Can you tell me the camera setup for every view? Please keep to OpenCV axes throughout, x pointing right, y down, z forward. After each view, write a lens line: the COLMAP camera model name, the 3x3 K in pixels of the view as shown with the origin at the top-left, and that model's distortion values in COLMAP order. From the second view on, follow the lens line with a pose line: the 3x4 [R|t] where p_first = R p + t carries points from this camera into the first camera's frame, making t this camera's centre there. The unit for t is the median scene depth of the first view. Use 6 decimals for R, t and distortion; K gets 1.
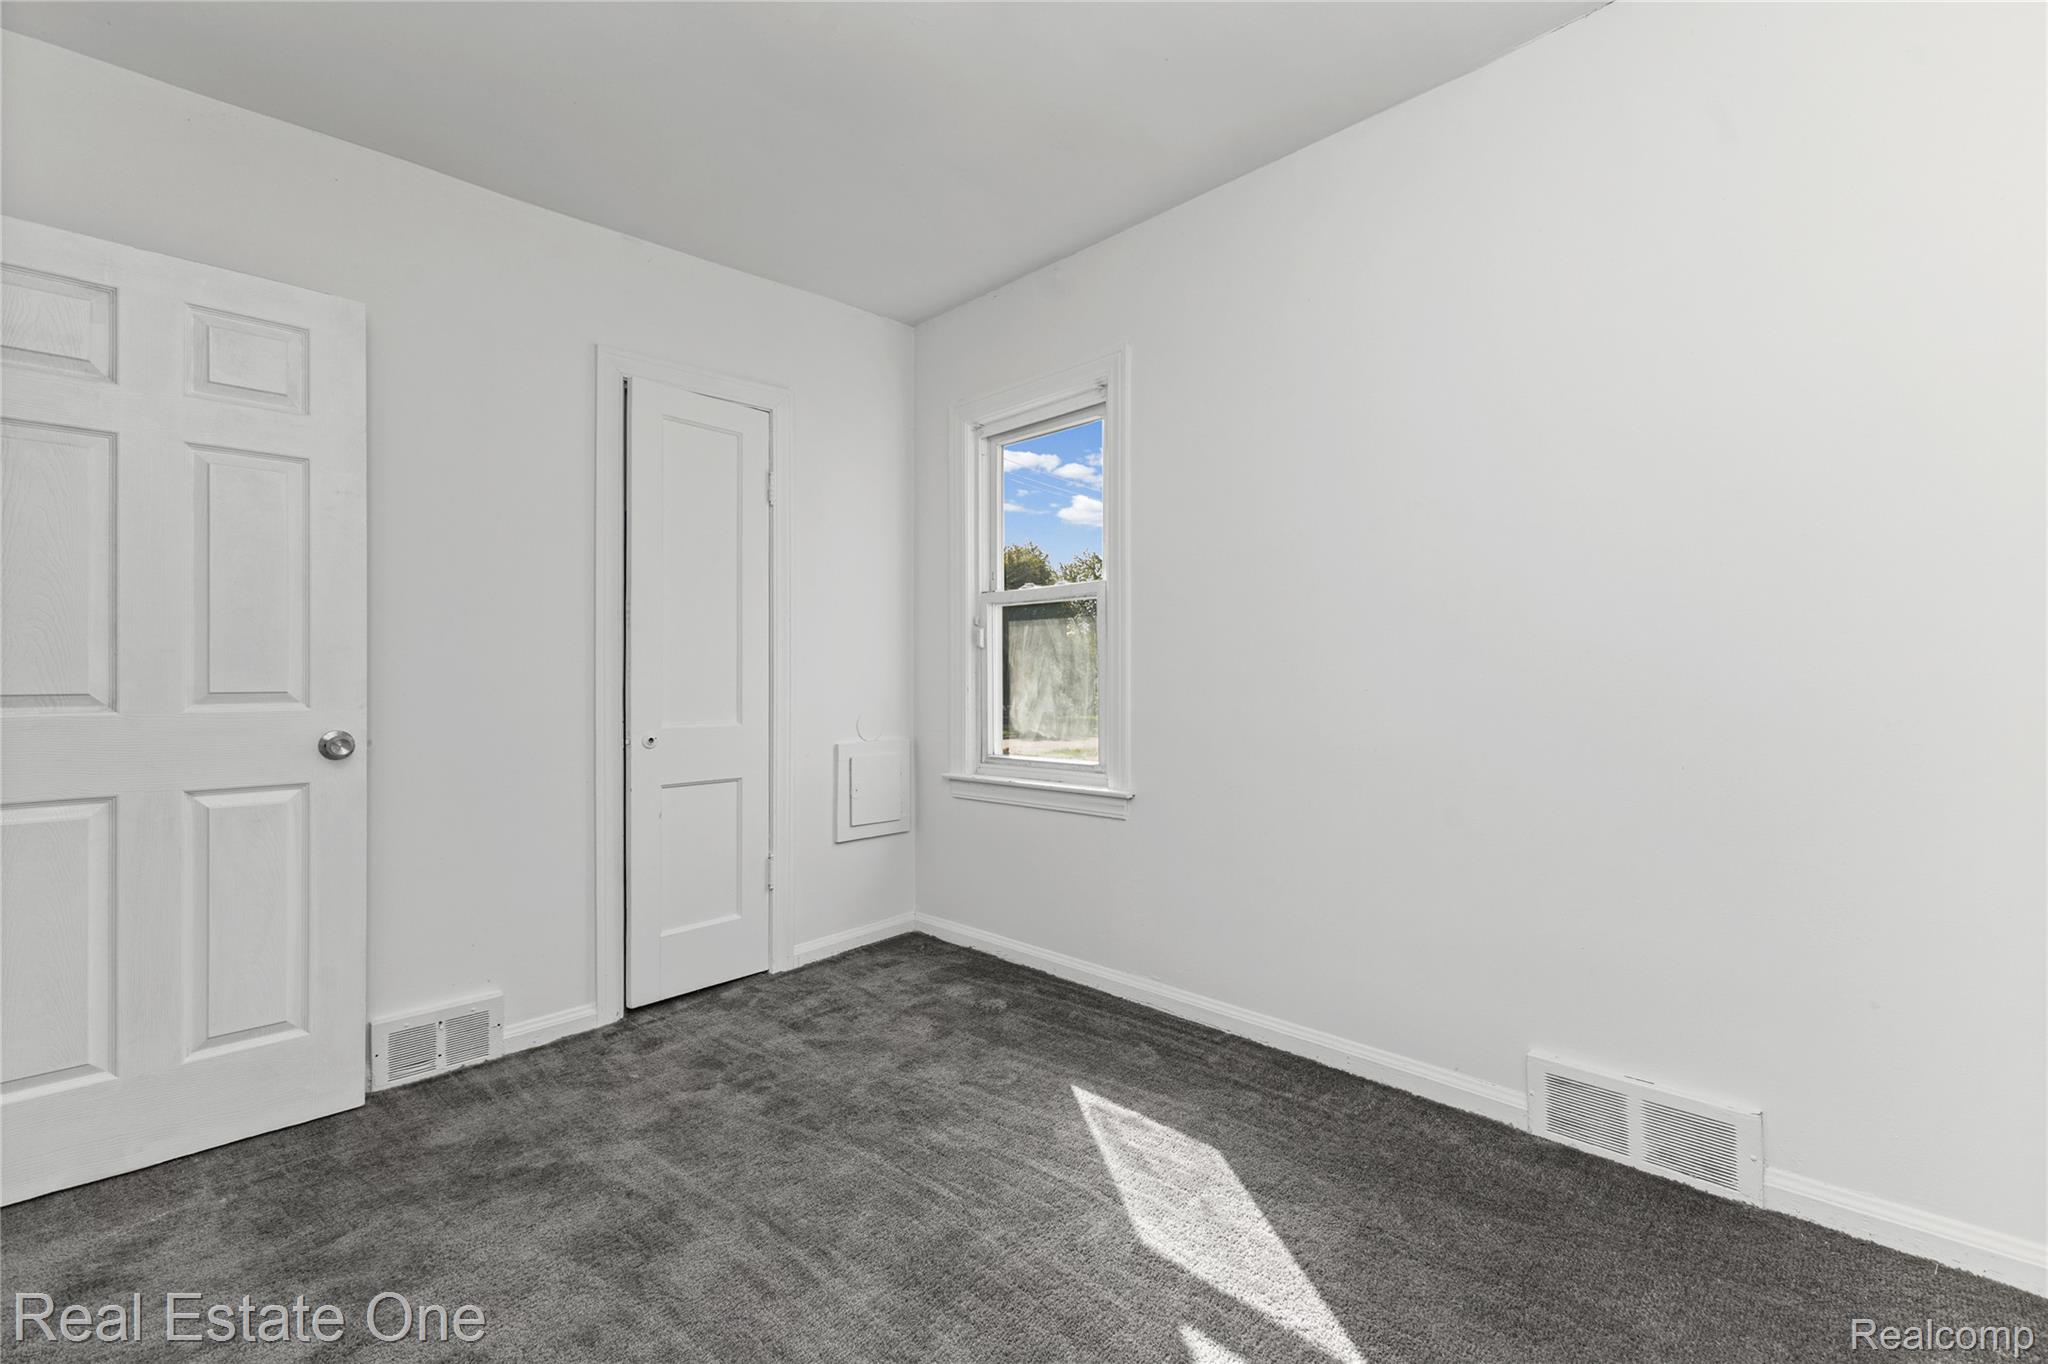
lens RADIAL K [[890.9, 0, 1027.5], [0, 890.9, 671.0], [0, 0, 1]] dist [0.010566, -0.001427]
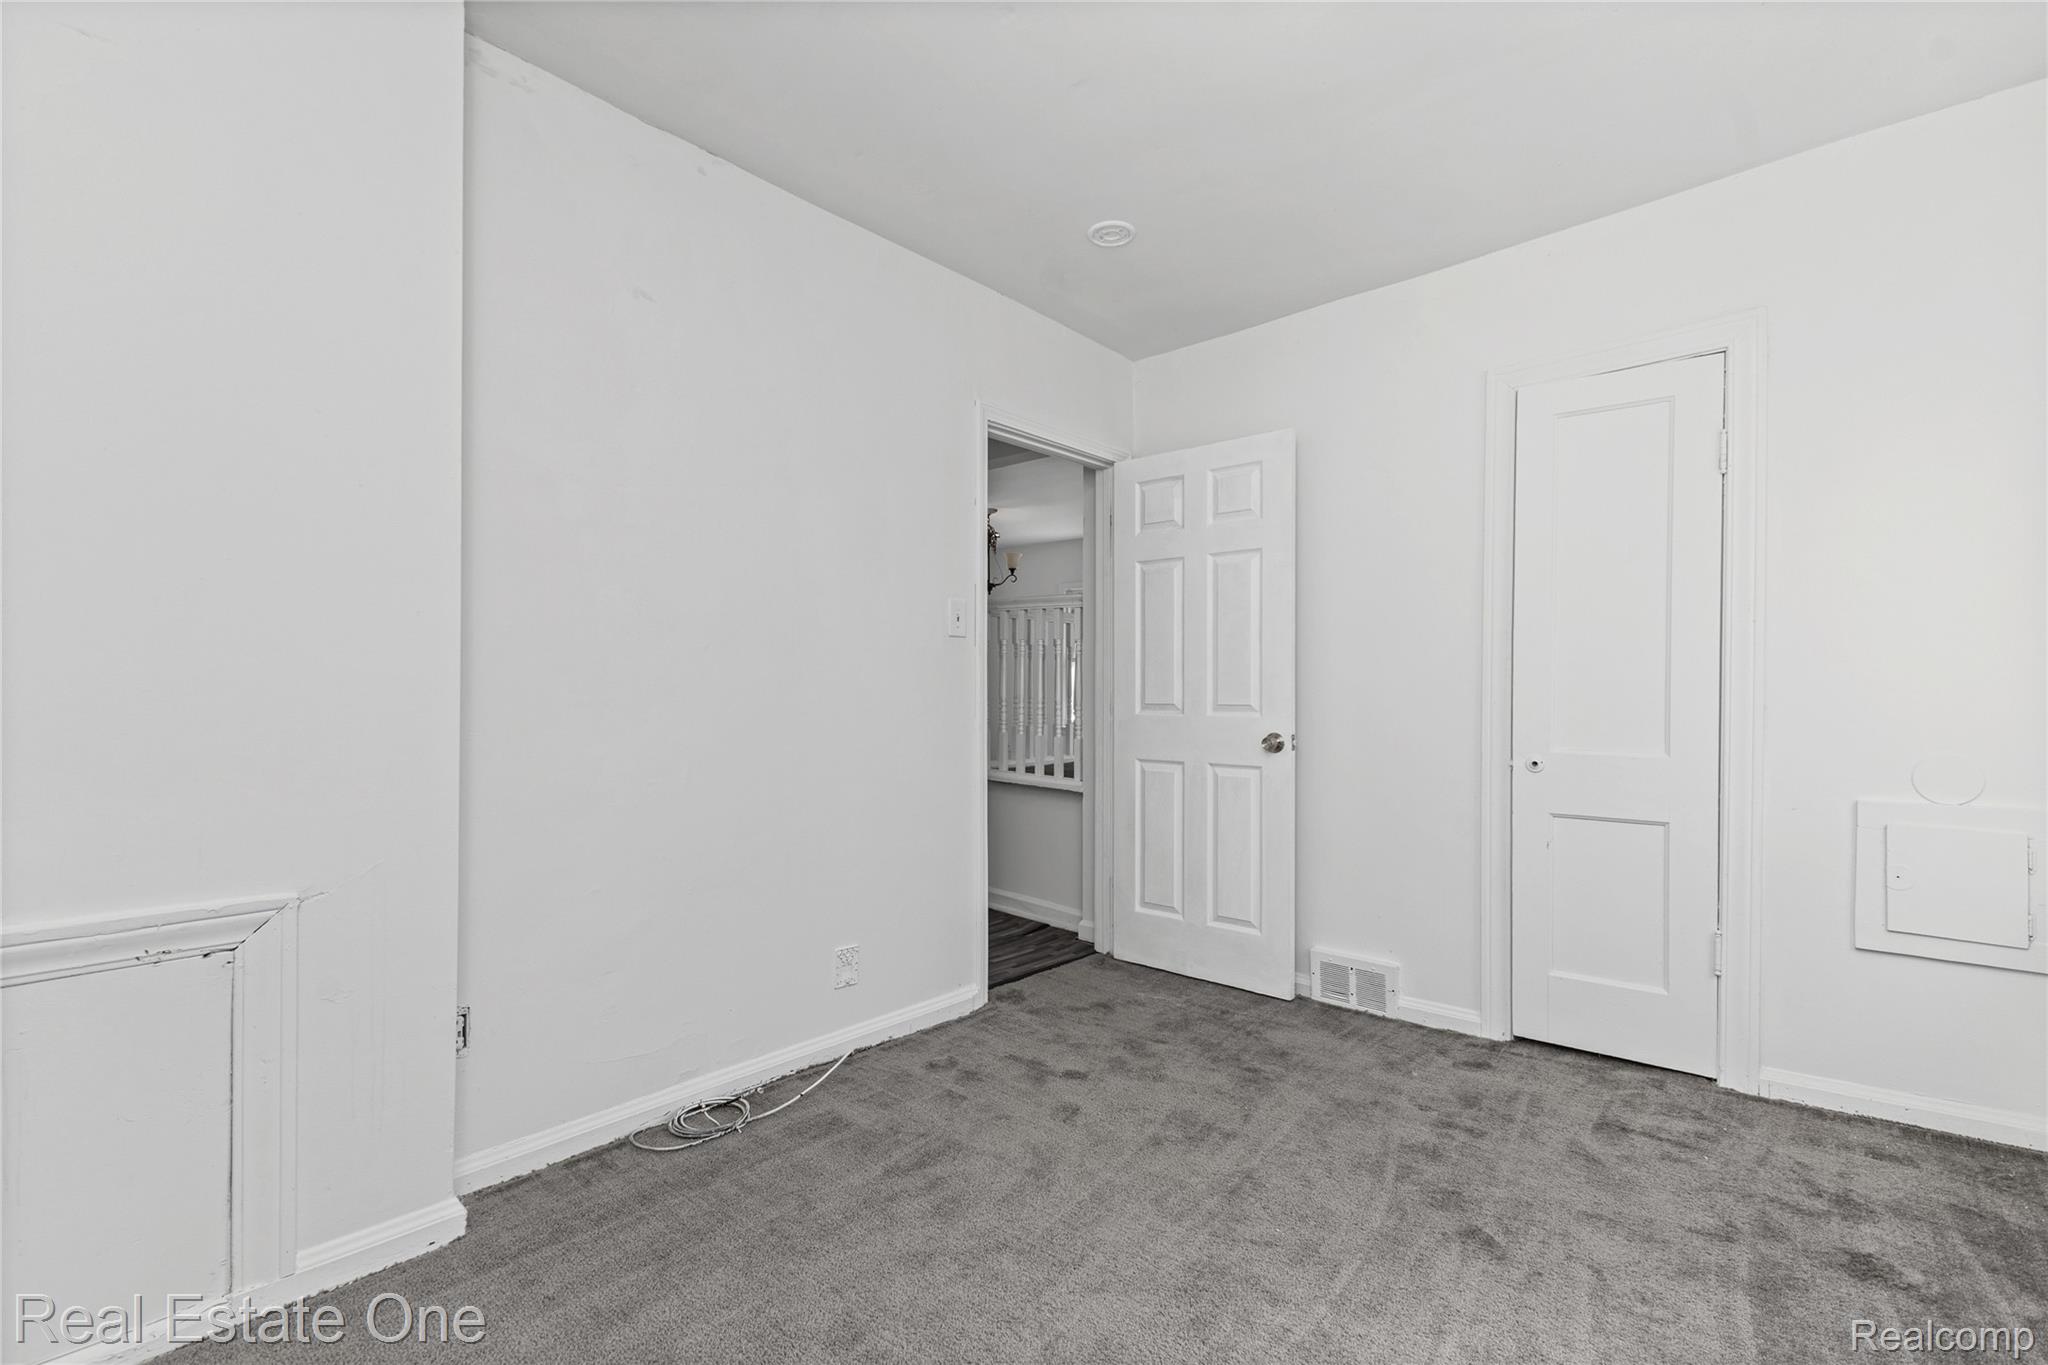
lens RADIAL K [[890.9, 0, 1023.6], [0, 890.9, 692.1], [0, 0, 1]] dist [0.010566, -0.001427]
pose [[0.057376, 0.006268, -0.998333, 0.583167], [0.006157, 0.999959, 0.006632, -0.010282], [0.998334, -0.006527, 0.057335, 0.470907]]
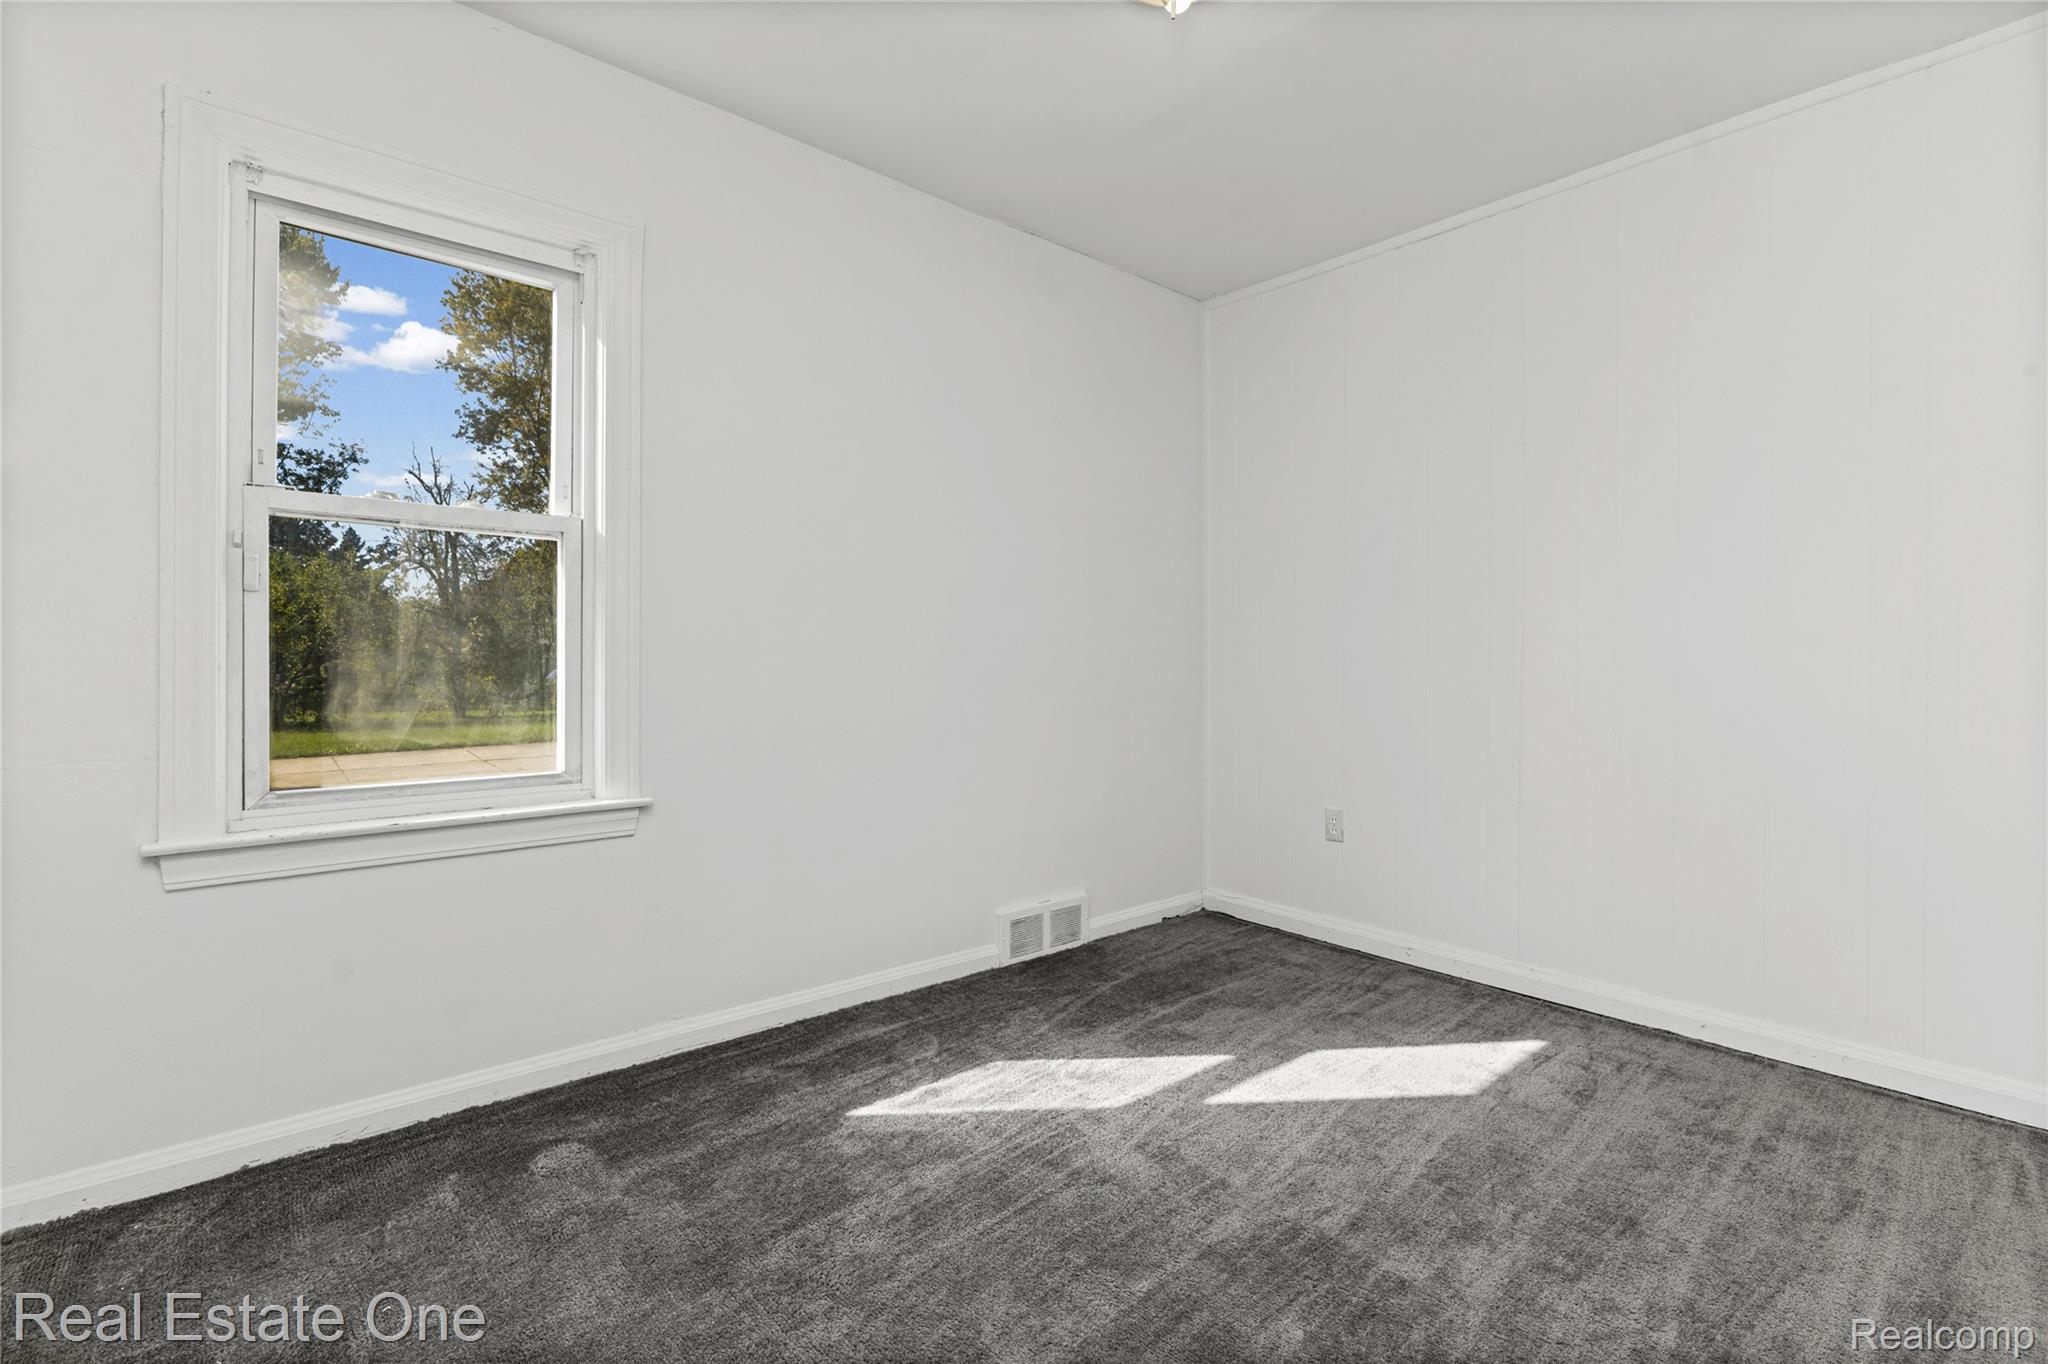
lens RADIAL K [[939.3, 0, 1029.1], [0, 939.3, 672.6], [0, 0, 1]] dist [-0.000946, -0.000044]
pose [[0.062426, -0.005499, 0.998034, -0.796766], [-0.012140, 0.999907, 0.006269, 0.018164], [-0.997976, -0.012507, 0.062353, 0.708395]]
